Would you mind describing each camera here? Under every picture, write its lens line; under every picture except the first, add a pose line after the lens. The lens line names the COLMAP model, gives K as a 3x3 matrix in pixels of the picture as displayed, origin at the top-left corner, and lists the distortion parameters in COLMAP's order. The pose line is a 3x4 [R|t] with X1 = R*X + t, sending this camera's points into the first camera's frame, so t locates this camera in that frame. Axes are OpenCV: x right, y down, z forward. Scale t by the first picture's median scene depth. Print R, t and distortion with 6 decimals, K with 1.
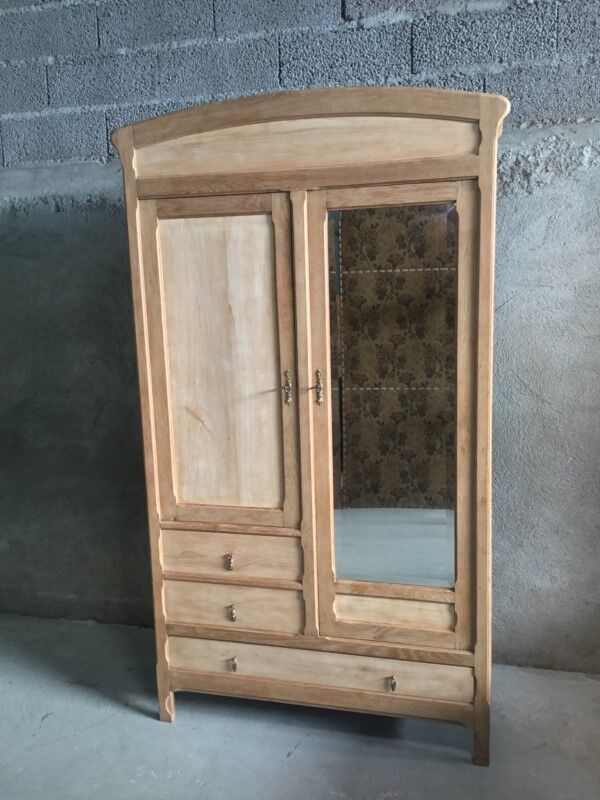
lens RADIAL K [[737.0, 0, 303.3], [0, 737.0, 393.4], [0, 0, 1]] dist [0.018566, 0.000000]
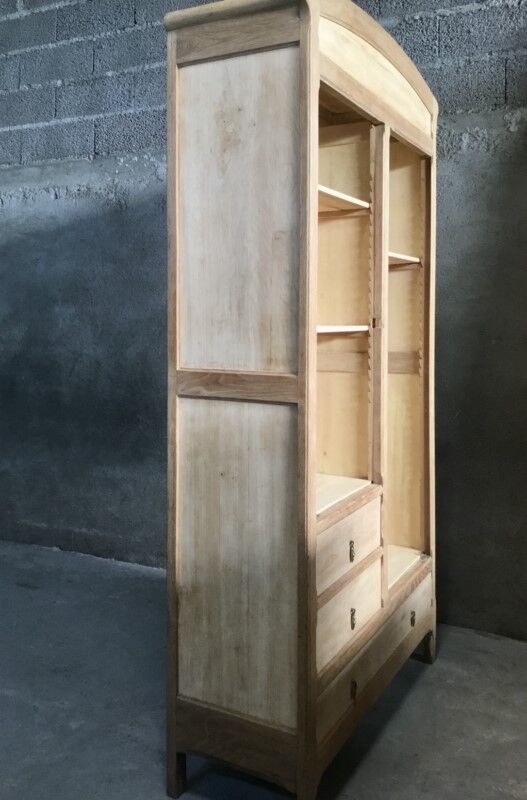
lens RADIAL K [[764.5, 0, 235.4], [0, 764.5, 323.6], [0, 0, 1]] dist [0.029750, 0.000000]
pose [[0.973743, 0.034356, -0.225041, 0.333920], [-0.065654, 0.988925, -0.133108, 0.146283], [0.217975, 0.144388, 0.965215, -0.190293]]
